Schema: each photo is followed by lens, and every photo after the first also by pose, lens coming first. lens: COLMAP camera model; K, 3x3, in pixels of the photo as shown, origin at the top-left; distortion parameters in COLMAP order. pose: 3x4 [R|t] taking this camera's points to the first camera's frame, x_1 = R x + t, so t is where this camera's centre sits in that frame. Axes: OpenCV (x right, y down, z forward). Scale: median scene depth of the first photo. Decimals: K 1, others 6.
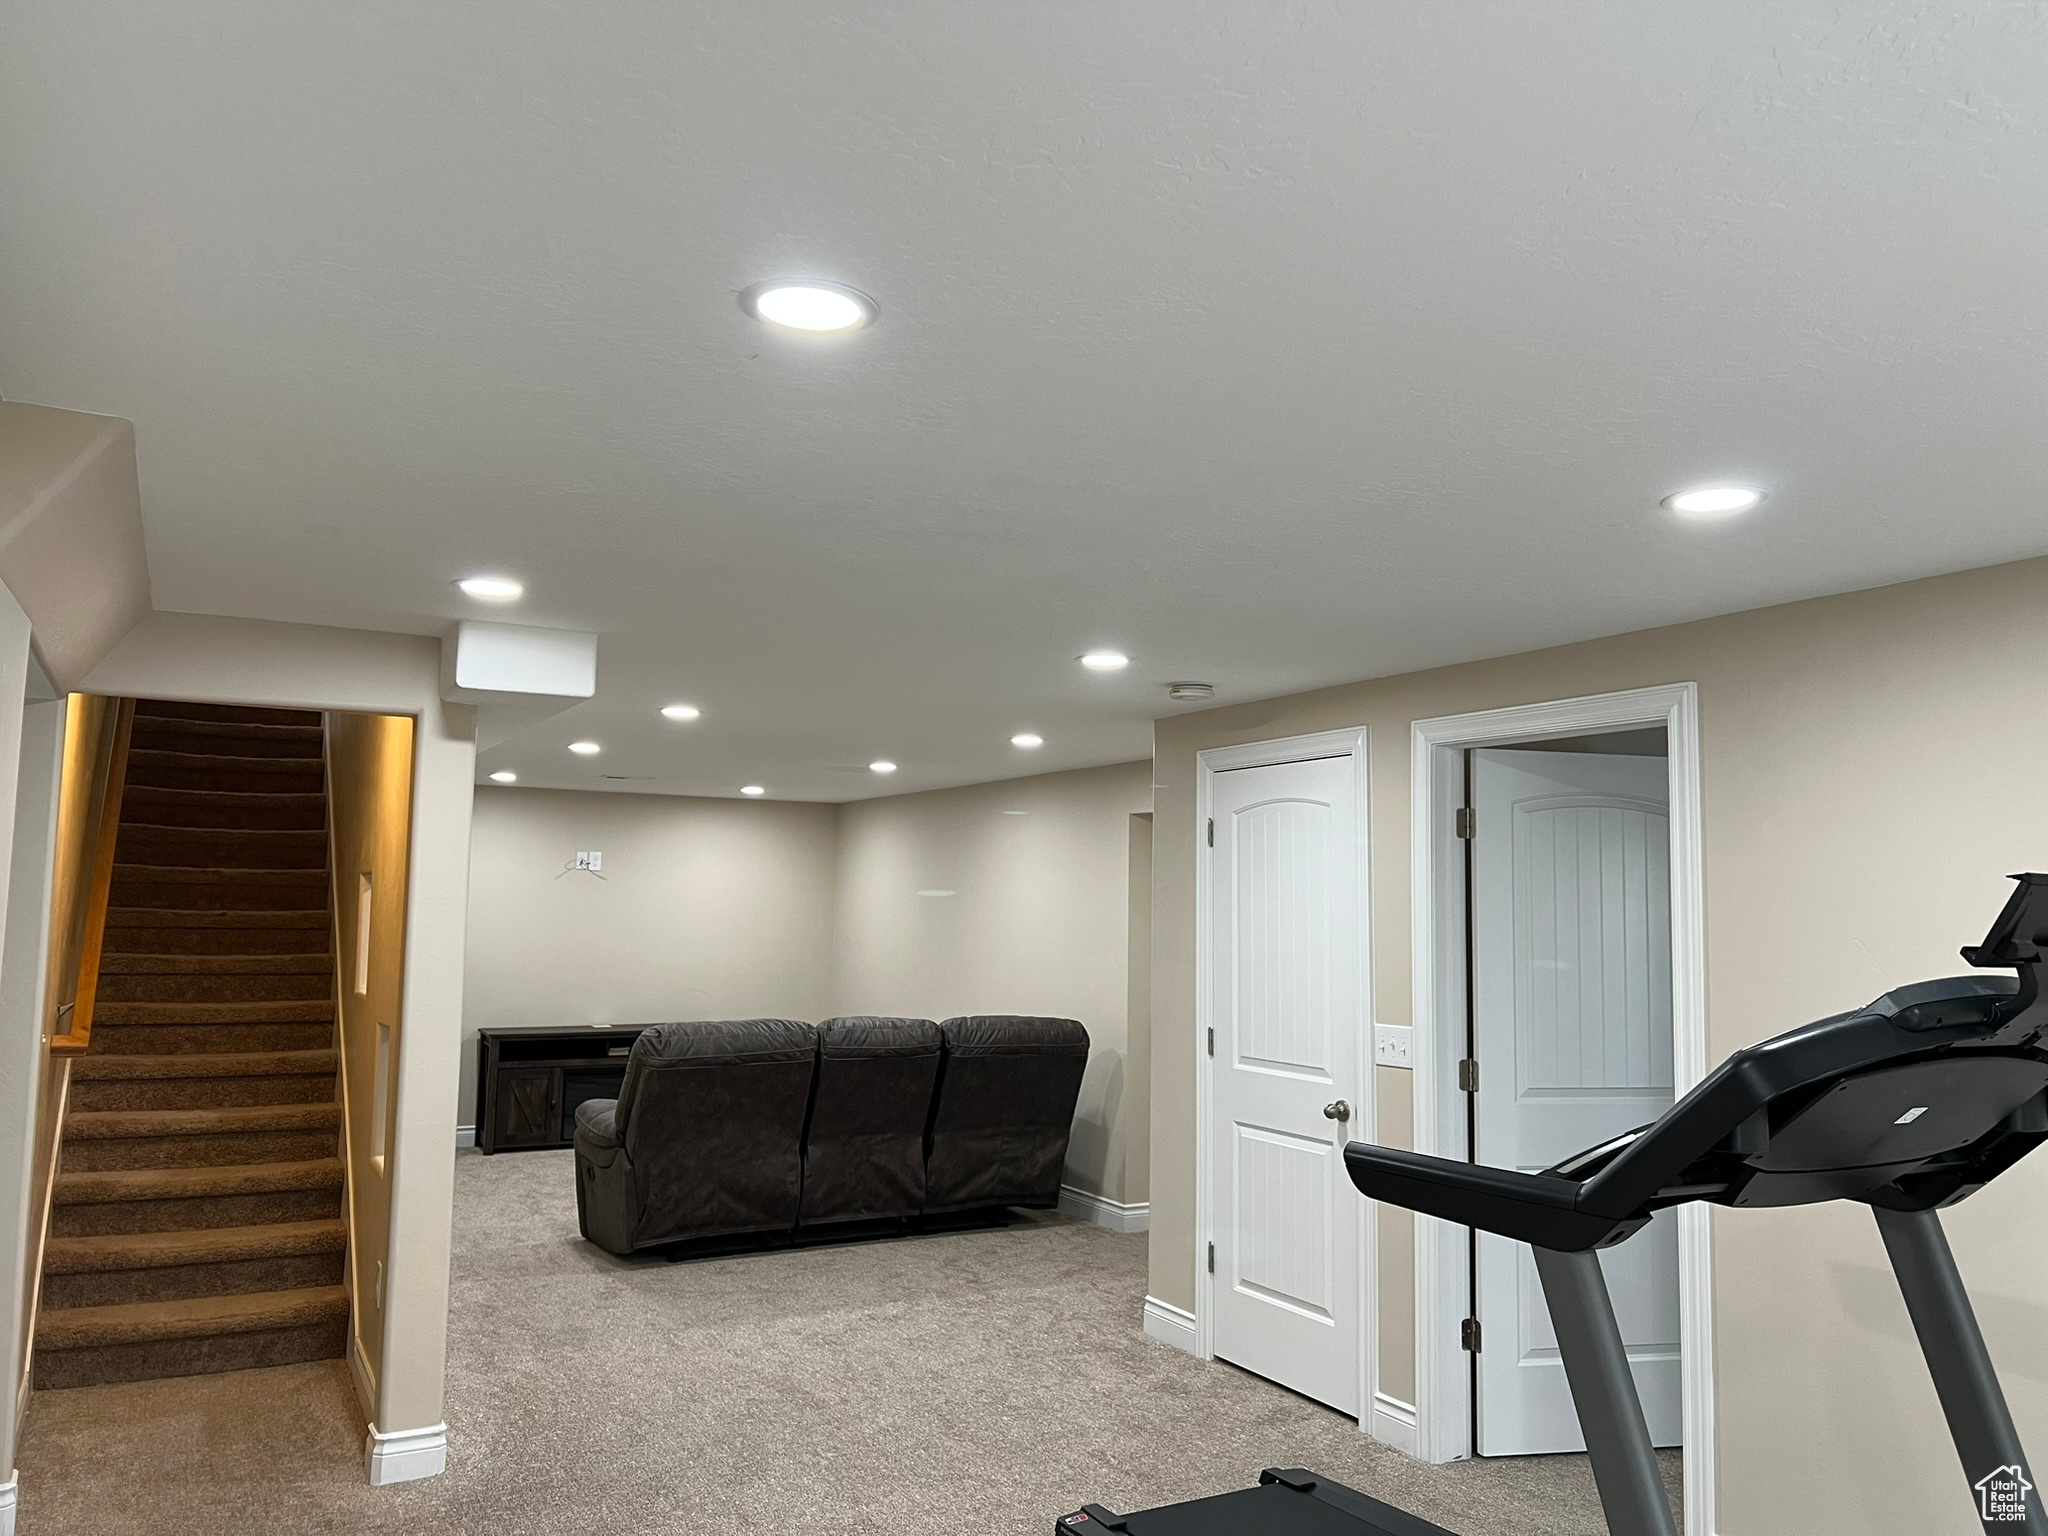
lens RADIAL K [[1541.7, 0, 1024.0], [0, 1541.7, 768.0], [0, 0, 1]] dist [0.007158, 0.001620]
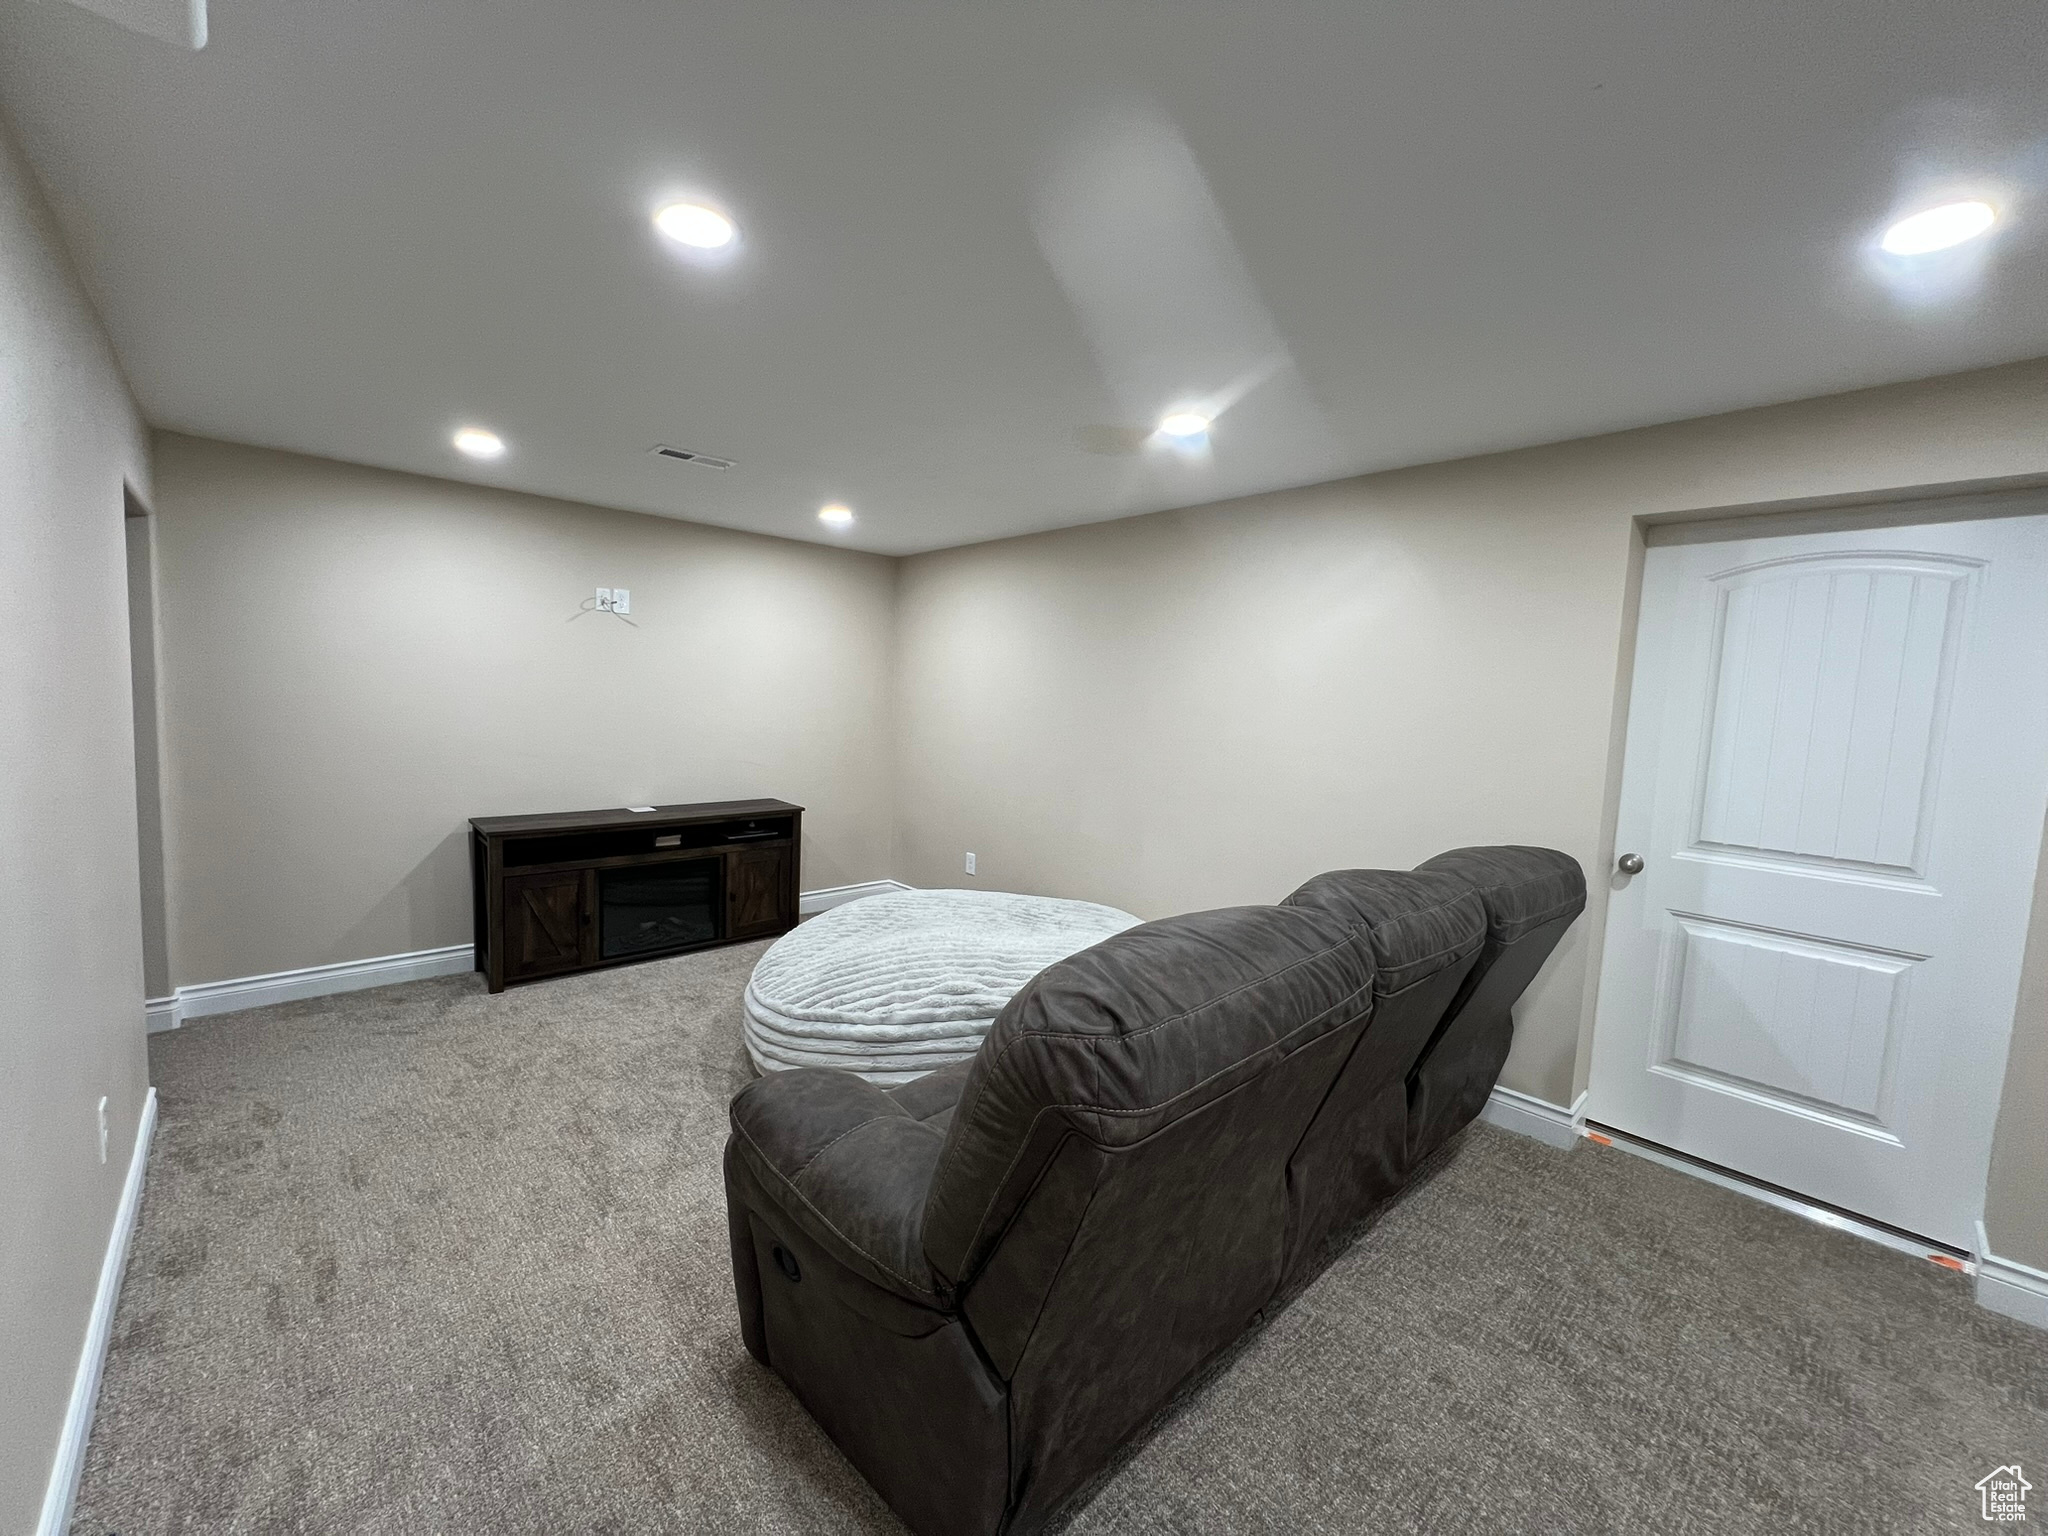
lens RADIAL K [[824.2, 0, 1024.0], [0, 824.2, 768.0], [0, 0, 1]] dist [-0.001368, -0.000099]
pose [[0.967877, -0.002539, 0.251413, -0.198075], [-0.044820, 0.982190, 0.182464, 0.061858], [-0.247399, -0.187871, 0.950525, 0.572949]]
